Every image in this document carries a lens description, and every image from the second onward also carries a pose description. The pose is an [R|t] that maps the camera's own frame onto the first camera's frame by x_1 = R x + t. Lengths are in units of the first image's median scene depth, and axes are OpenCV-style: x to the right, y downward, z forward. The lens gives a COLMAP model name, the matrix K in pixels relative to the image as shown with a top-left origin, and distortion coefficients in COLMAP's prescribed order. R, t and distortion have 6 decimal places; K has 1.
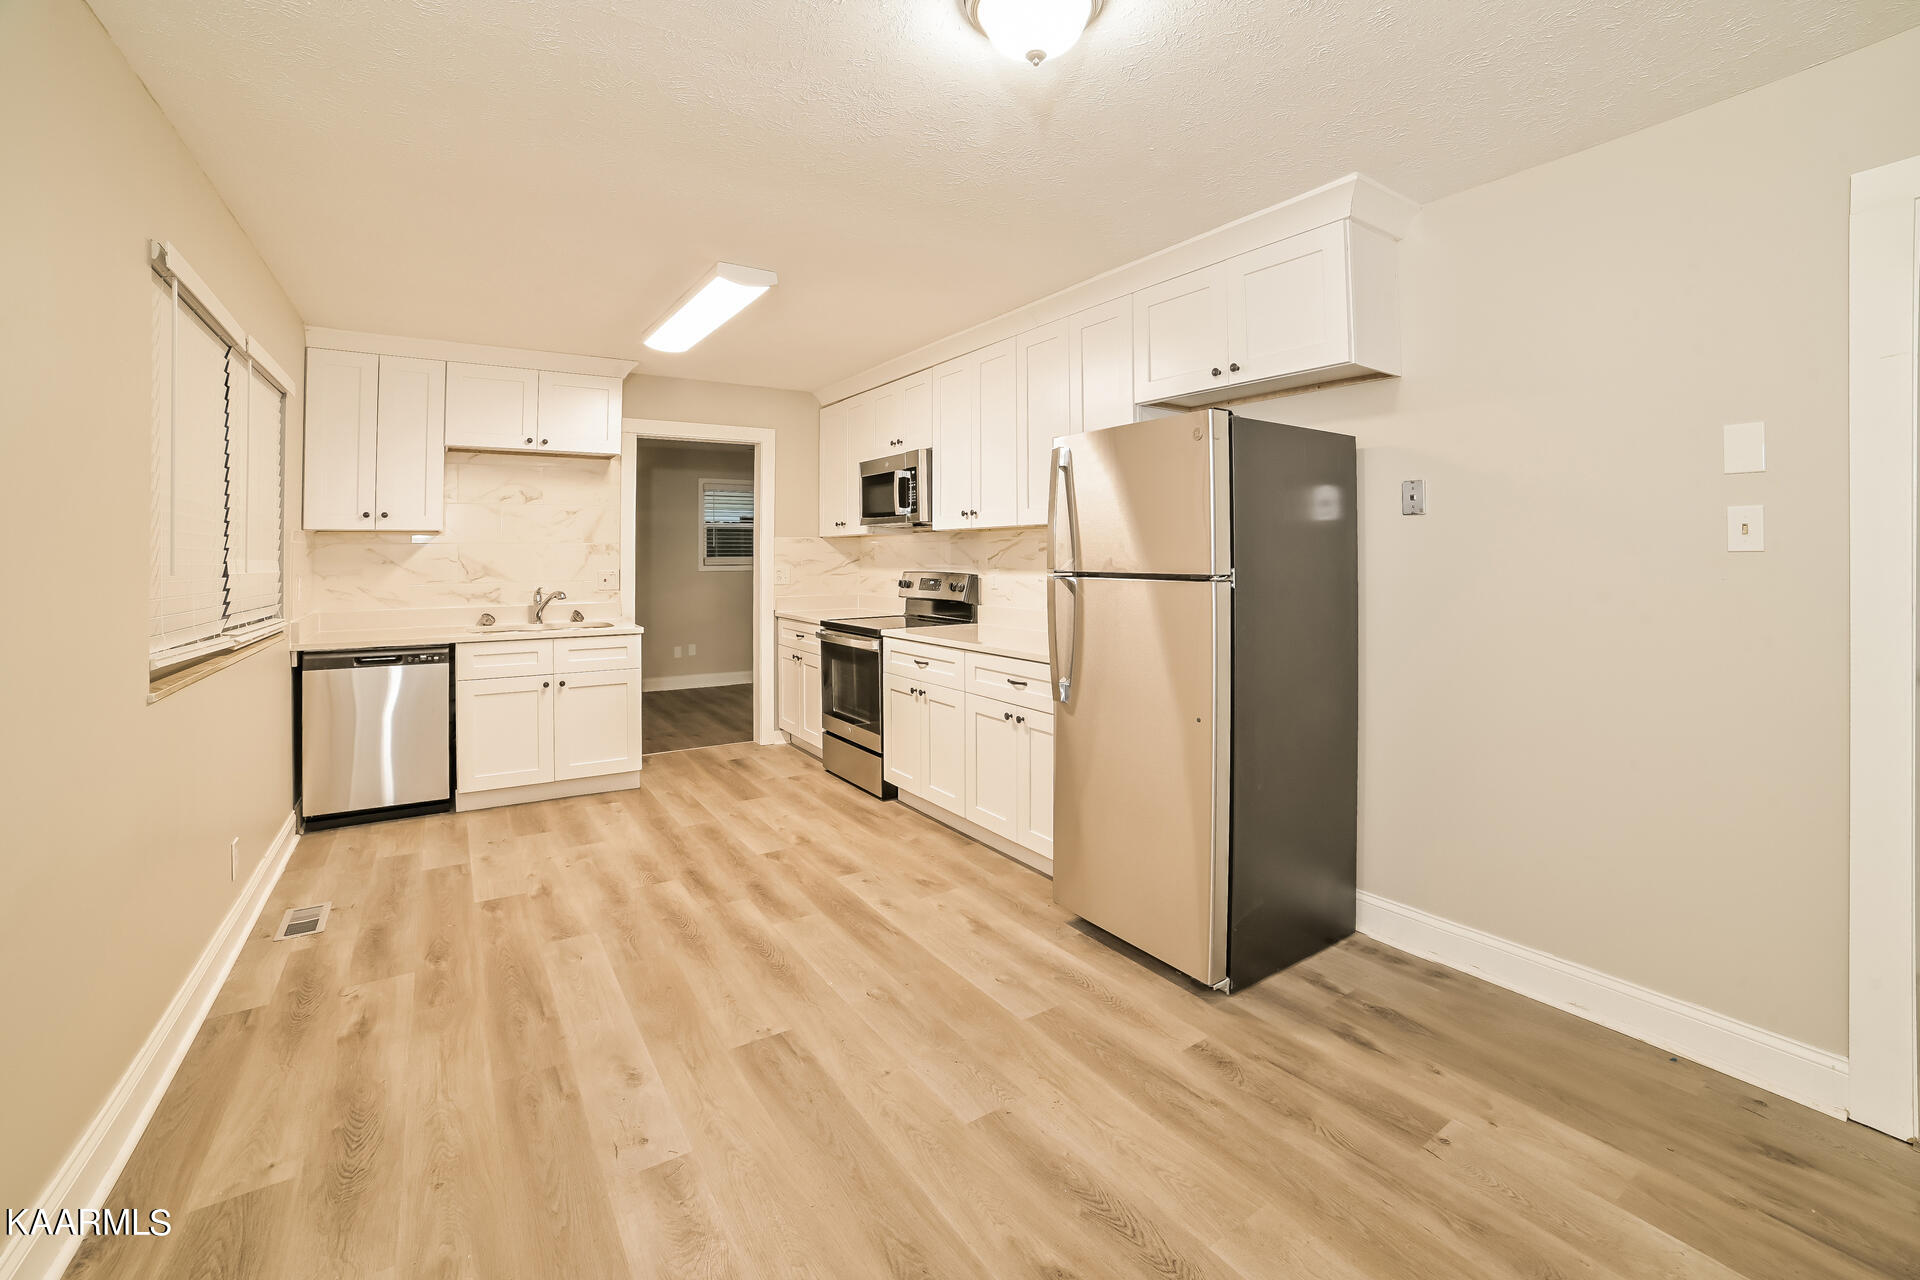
lens RADIAL K [[806.1, 0, 965.1], [0, 806.1, 564.9], [0, 0, 1]] dist [-0.072120, 0.017371]
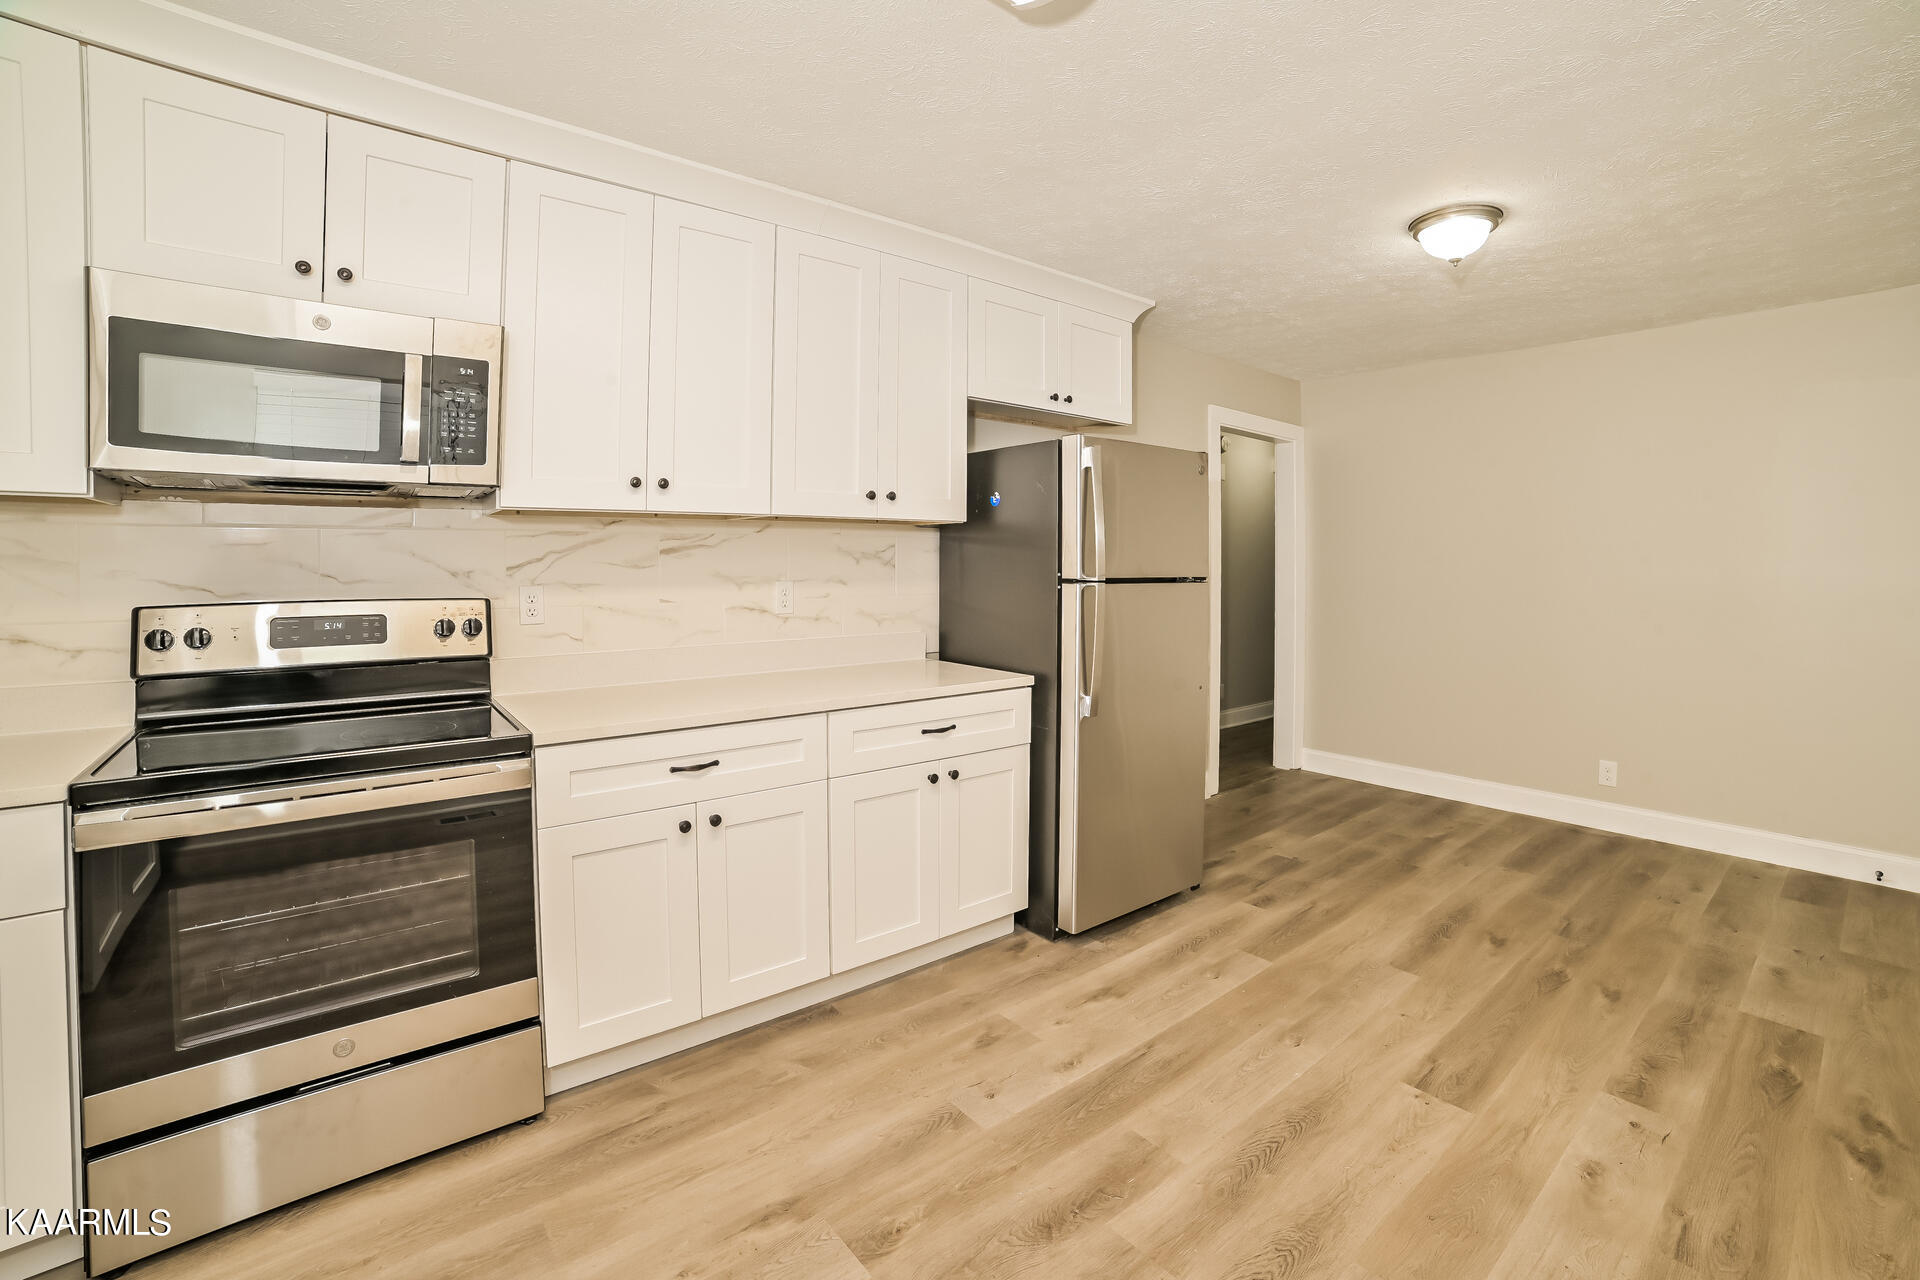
lens RADIAL K [[806.1, 0, 965.1], [0, 806.1, 564.9], [0, 0, 1]] dist [-0.072120, 0.017371]
pose [[-0.094282, 0.009595, 0.995499, -1.033628], [-0.000728, 0.999953, -0.009707, -0.015008], [-0.995545, -0.001640, -0.094270, 1.518769]]
